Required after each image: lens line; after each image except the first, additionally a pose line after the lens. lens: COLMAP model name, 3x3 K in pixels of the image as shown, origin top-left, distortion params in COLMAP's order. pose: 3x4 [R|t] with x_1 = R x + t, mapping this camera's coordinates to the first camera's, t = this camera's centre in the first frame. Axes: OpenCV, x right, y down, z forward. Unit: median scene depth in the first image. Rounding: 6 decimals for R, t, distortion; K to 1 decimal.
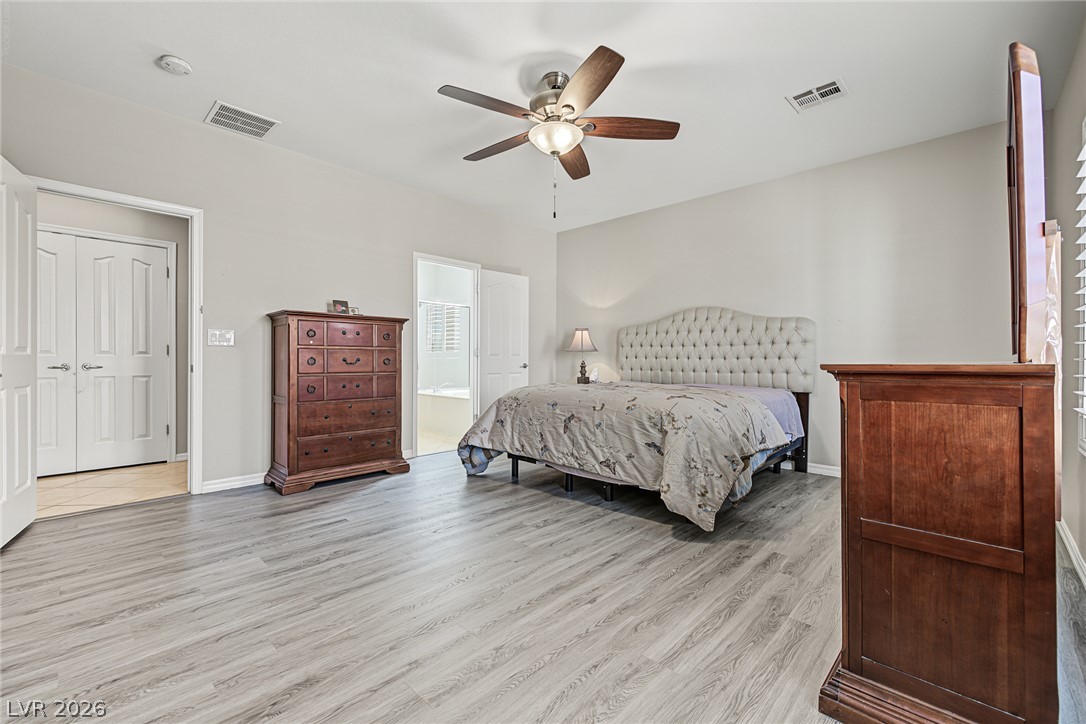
lens RADIAL K [[457.8, 0, 538.4], [0, 457.8, 357.5], [0, 0, 1]] dist [0.001567, -0.000170]
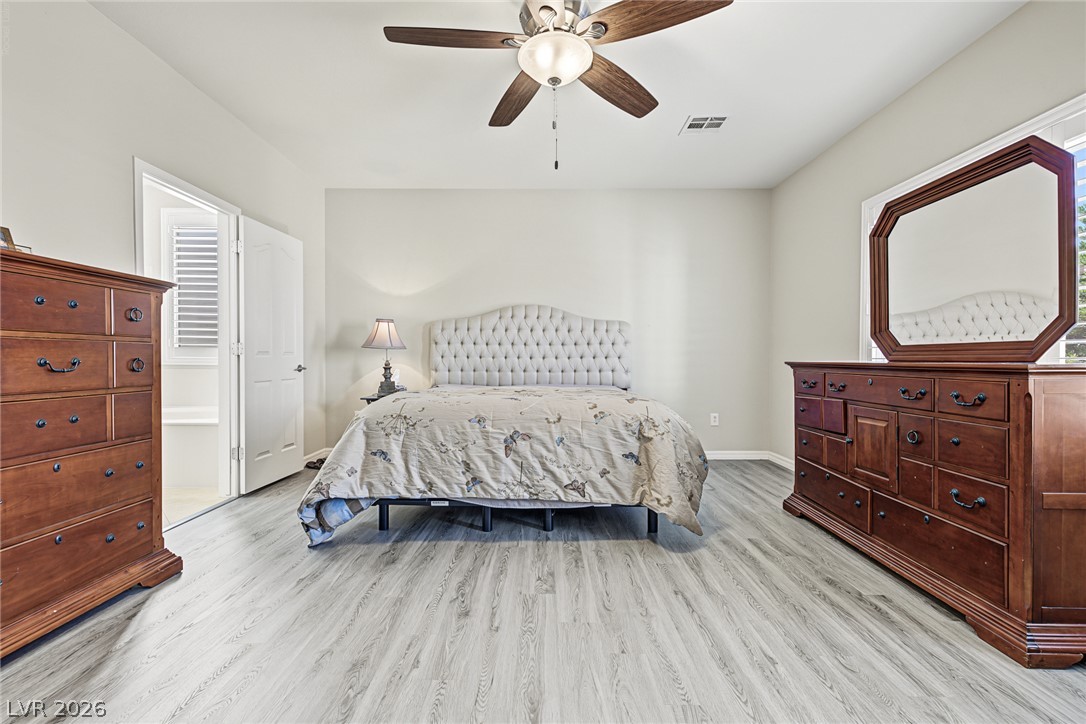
lens RADIAL K [[463.9, 0, 540.1], [0, 463.9, 363.3], [0, 0, 1]] dist [0.003591, 0.000348]
pose [[0.728374, -0.009214, 0.685118, -0.432116], [-0.001176, 0.999891, 0.014697, -0.001571], [-0.685179, -0.011511, 0.728284, 0.403791]]
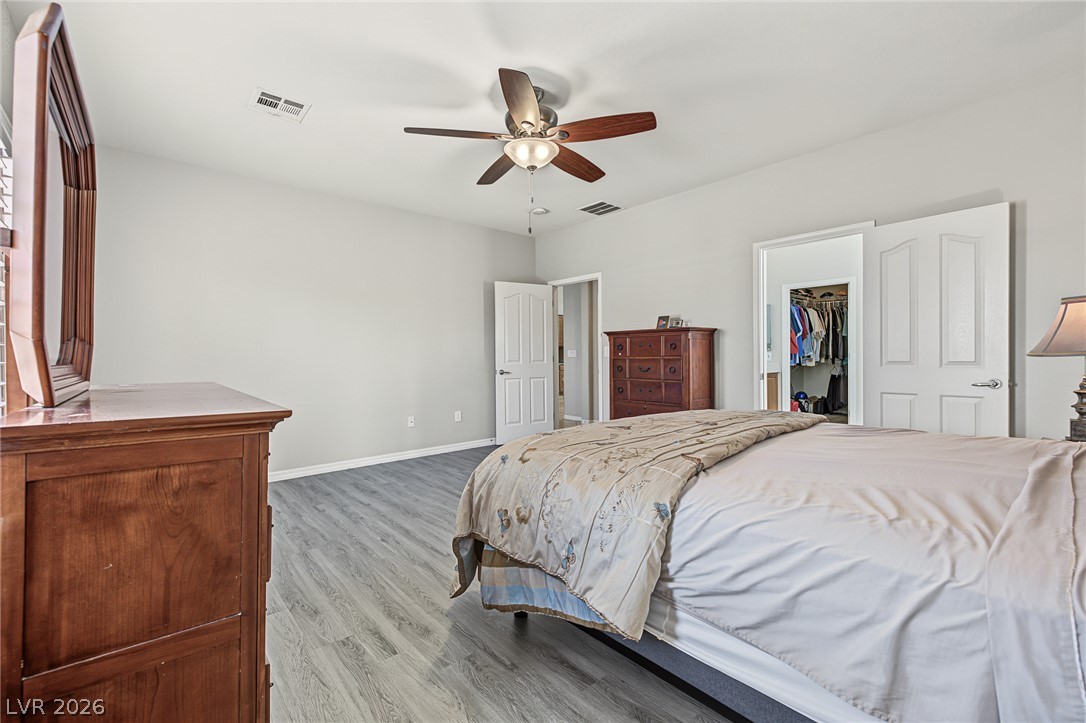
lens RADIAL K [[457.8, 0, 538.4], [0, 457.8, 357.0], [0, 0, 1]] dist [0.001567, -0.000170]
pose [[-0.087550, -0.002068, -0.996158, 0.896541], [0.008463, 0.999960, -0.002819, -0.025323], [0.996124, -0.008678, -0.087529, 0.953514]]
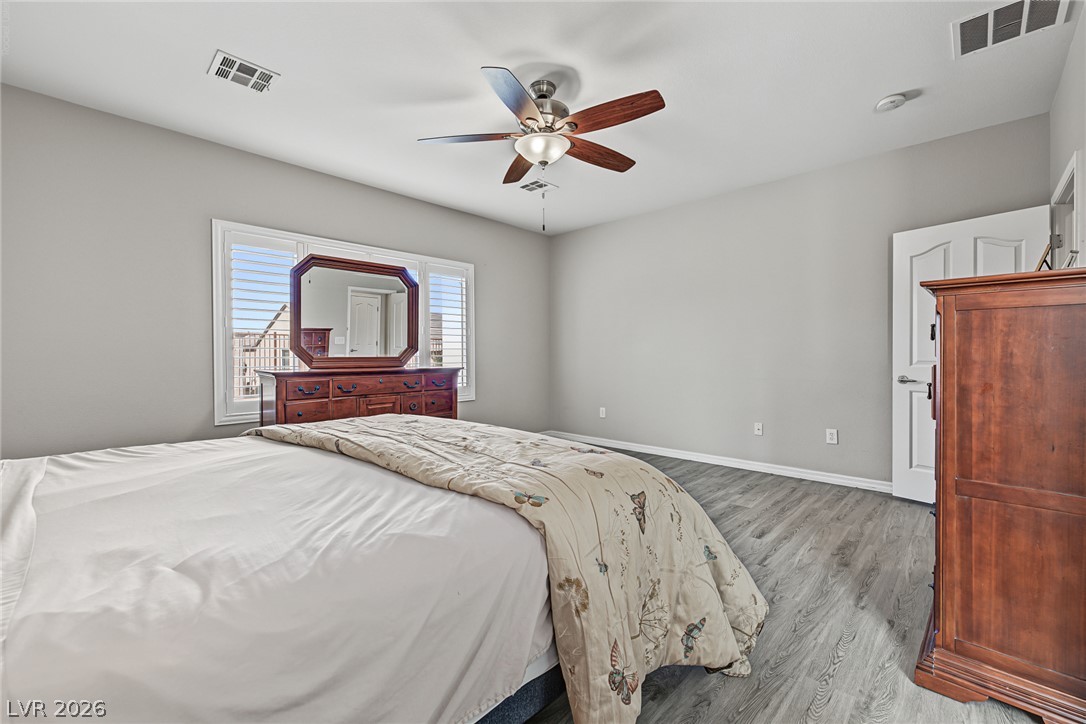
lens RADIAL K [[457.8, 0, 538.4], [0, 457.8, 357.5], [0, 0, 1]] dist [0.001567, -0.000170]
pose [[-0.999984, -0.005476, 0.001221, 0.040234], [-0.005472, 0.999979, 0.003612, -0.026602], [-0.001241, 0.003605, -0.999993, 1.728089]]
